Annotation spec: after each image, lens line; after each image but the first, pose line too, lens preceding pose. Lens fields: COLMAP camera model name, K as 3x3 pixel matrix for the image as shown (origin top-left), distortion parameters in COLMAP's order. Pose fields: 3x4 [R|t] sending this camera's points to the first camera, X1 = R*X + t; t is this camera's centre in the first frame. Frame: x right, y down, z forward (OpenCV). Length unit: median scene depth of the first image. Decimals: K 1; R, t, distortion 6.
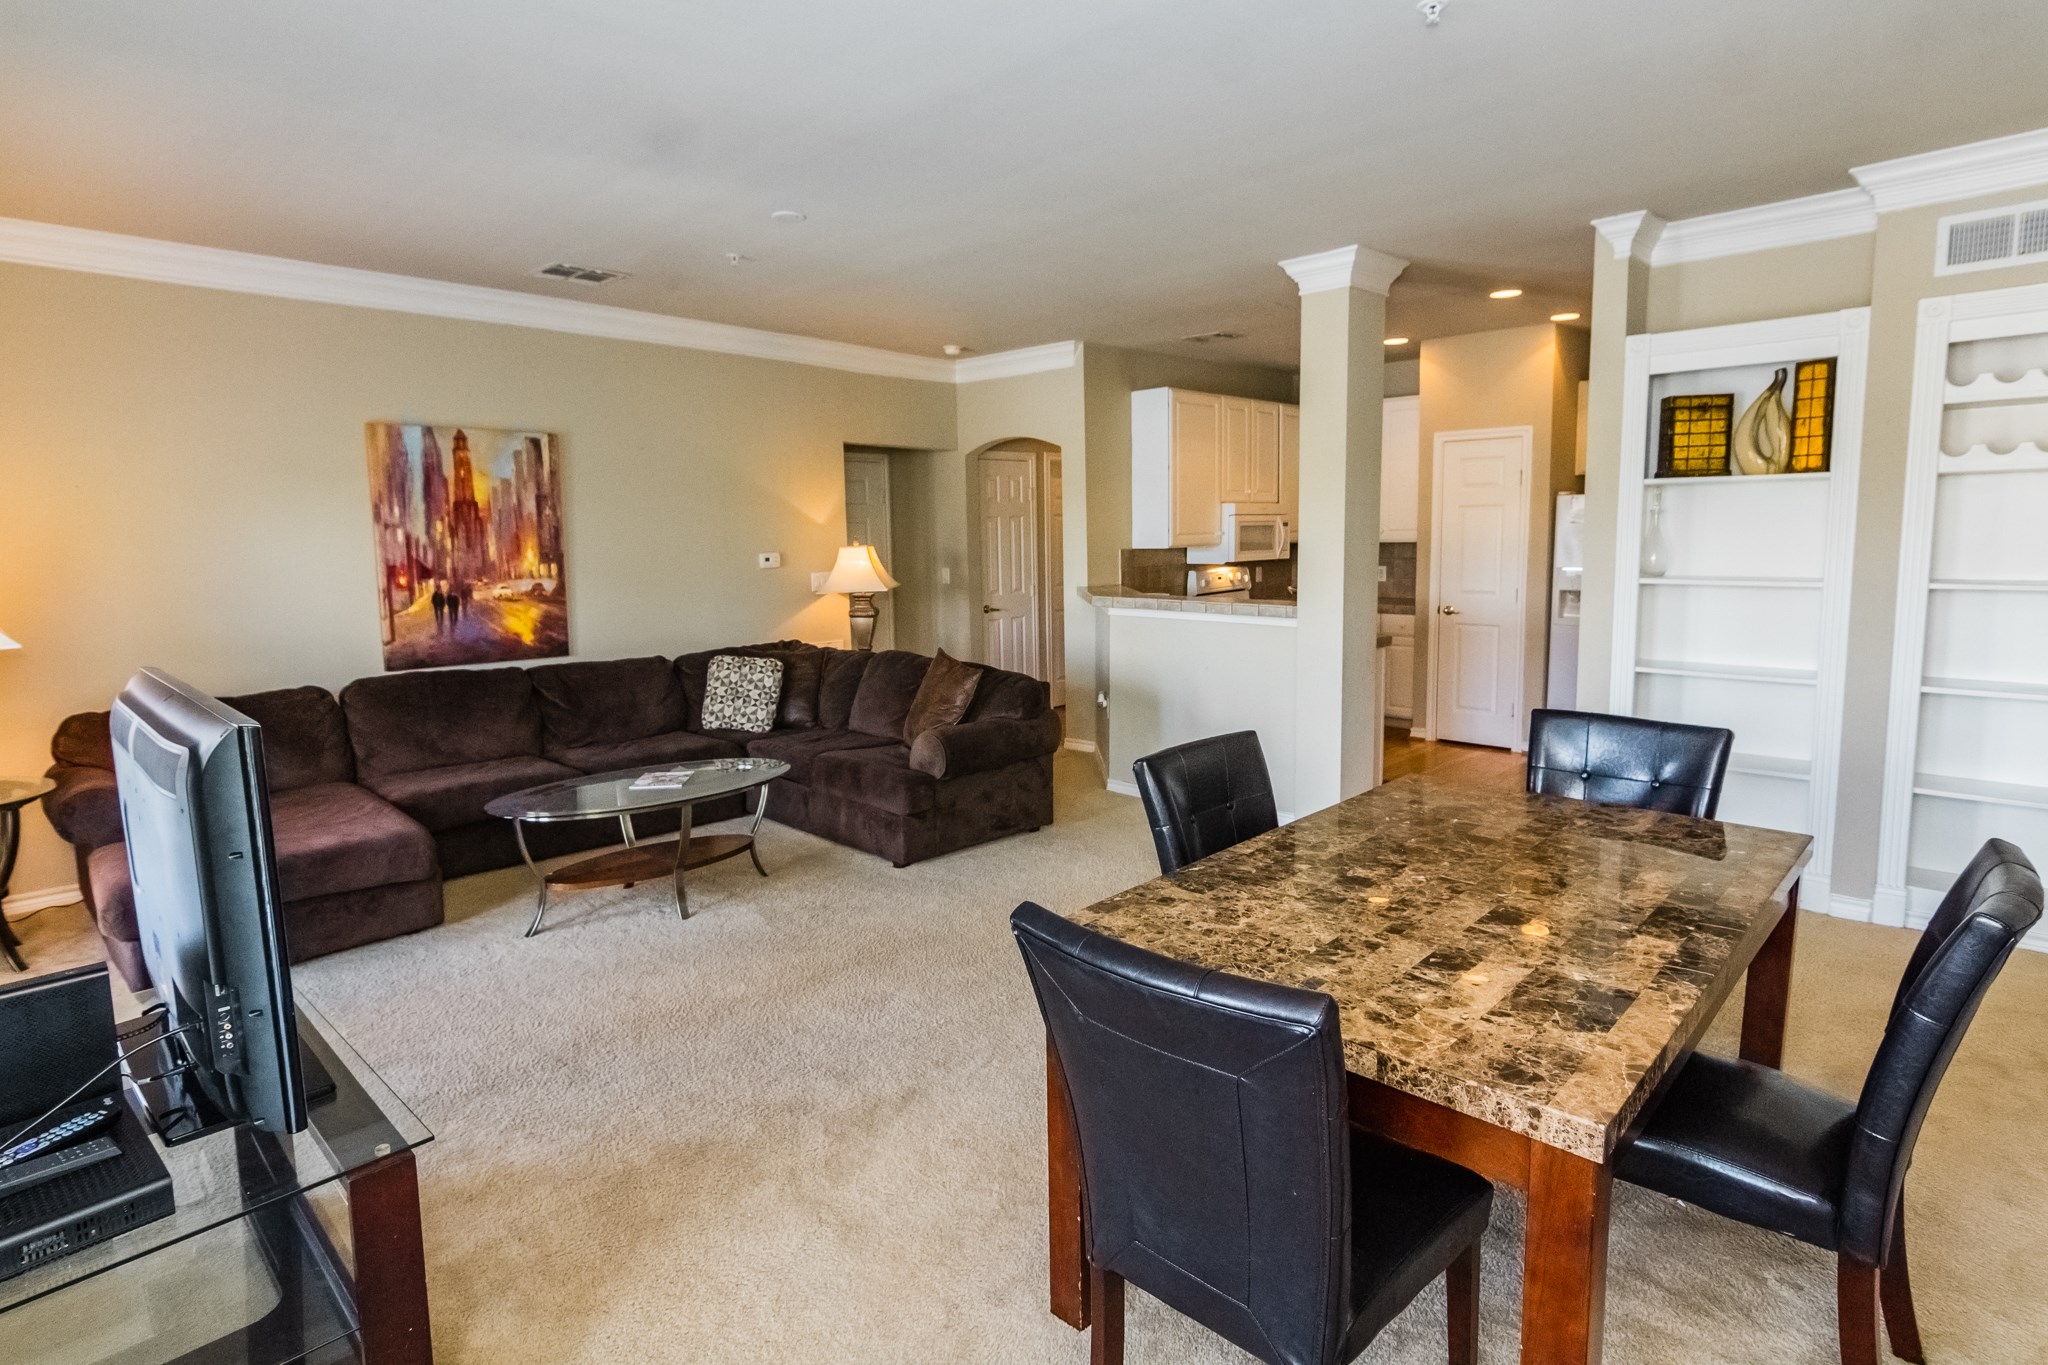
lens RADIAL K [[1062.9, 0, 1029.6], [0, 1062.9, 659.7], [0, 0, 1]] dist [-0.001023, 0.000135]
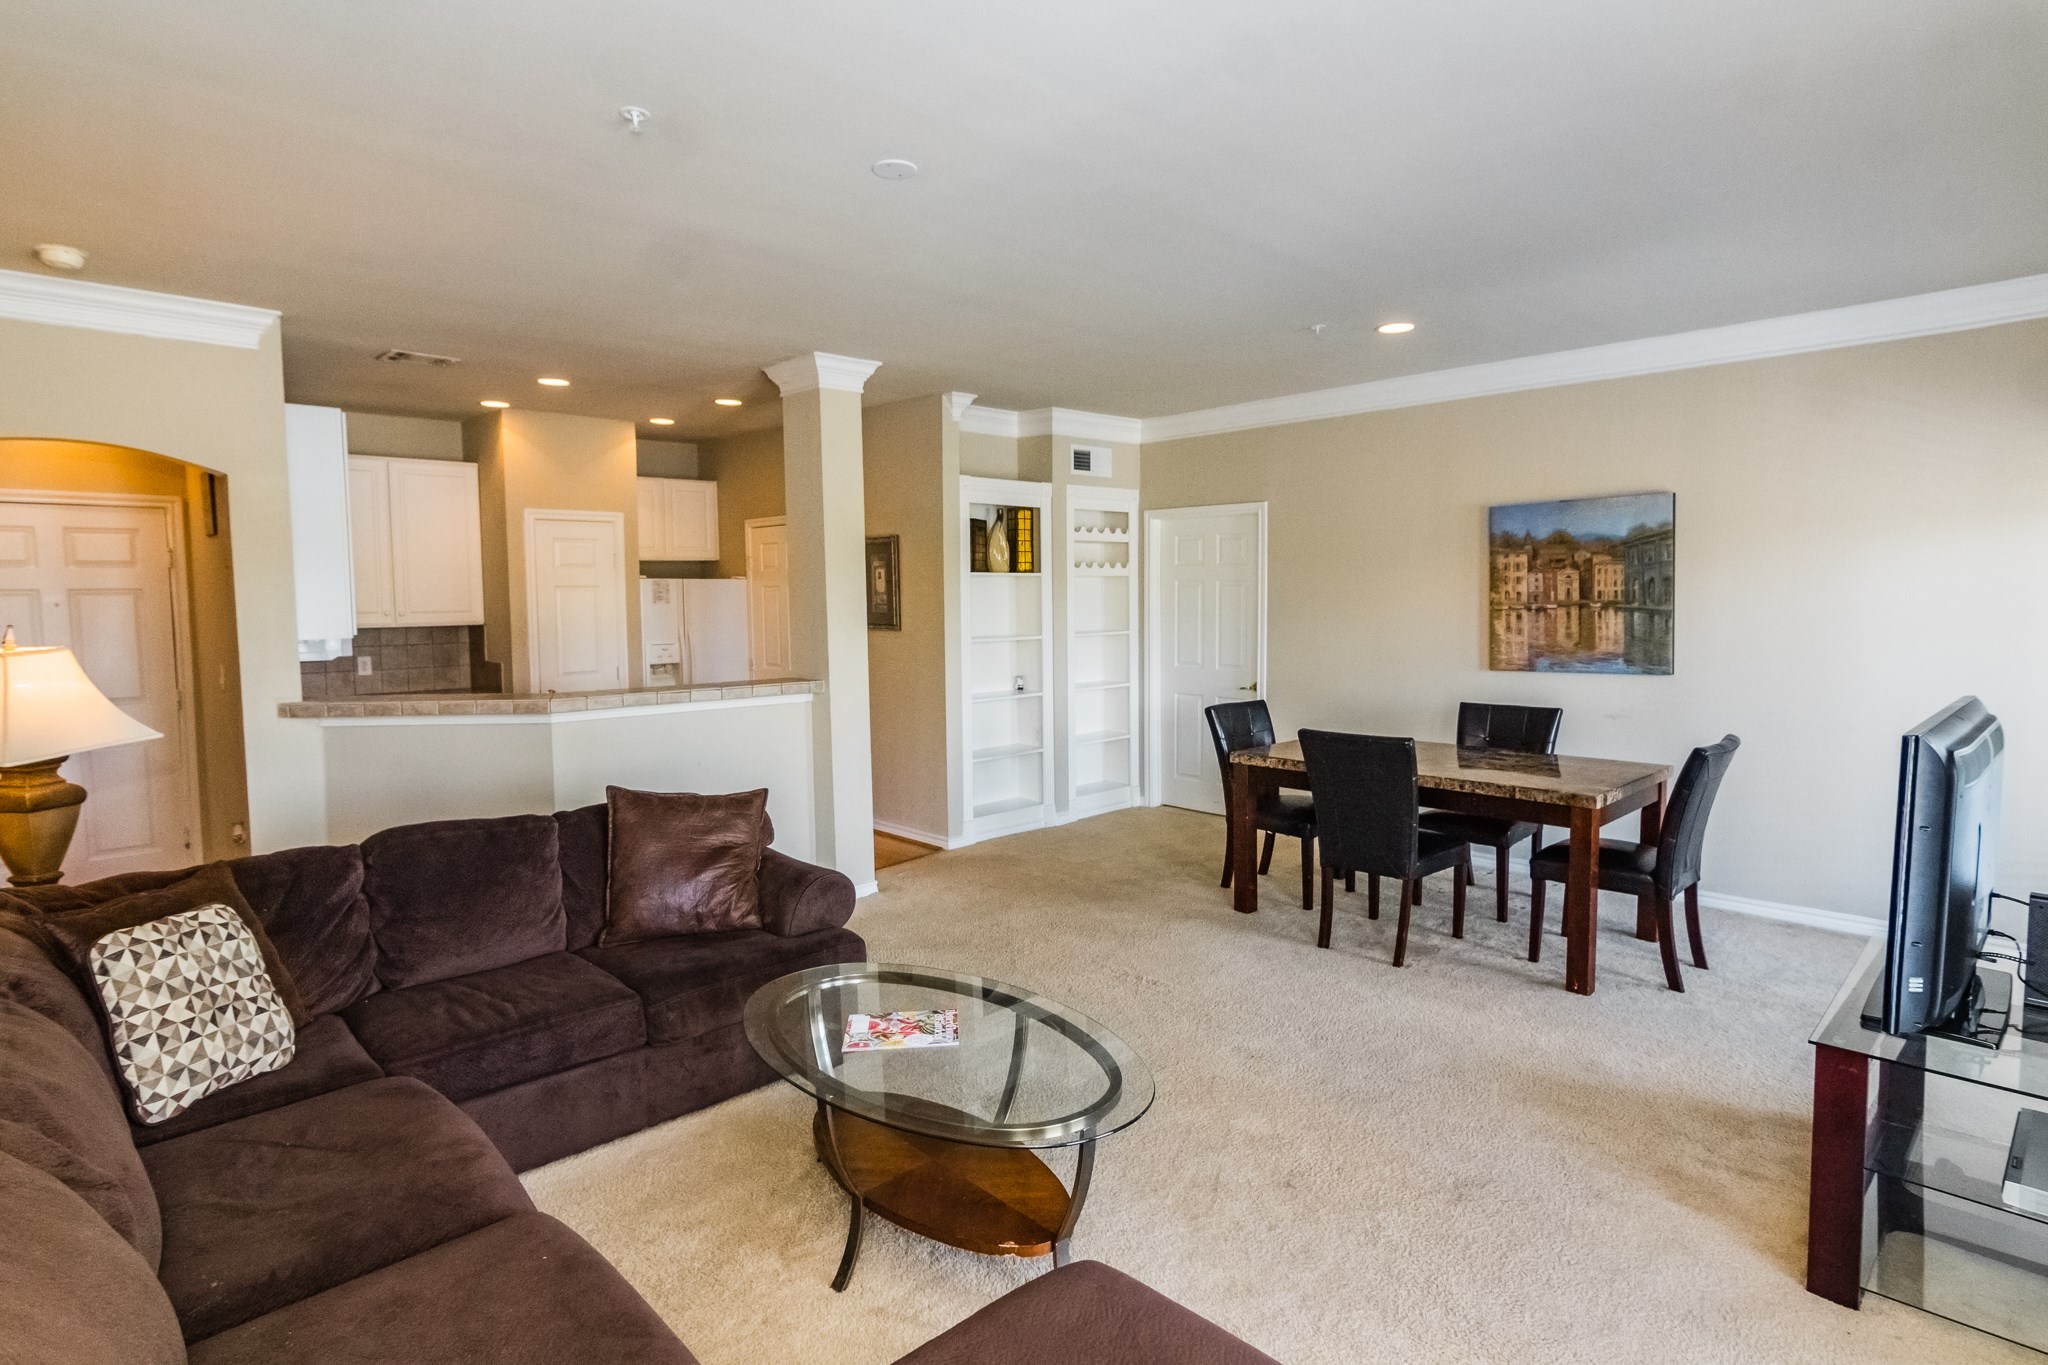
lens RADIAL K [[1062.9, 0, 1029.6], [0, 1062.9, 659.7], [0, 0, 1]] dist [-0.001023, 0.000135]
pose [[0.031924, -0.048982, 0.998289, -0.837716], [0.128676, 0.990688, 0.044494, -0.096694], [-0.991173, 0.127036, 0.037929, 0.812095]]
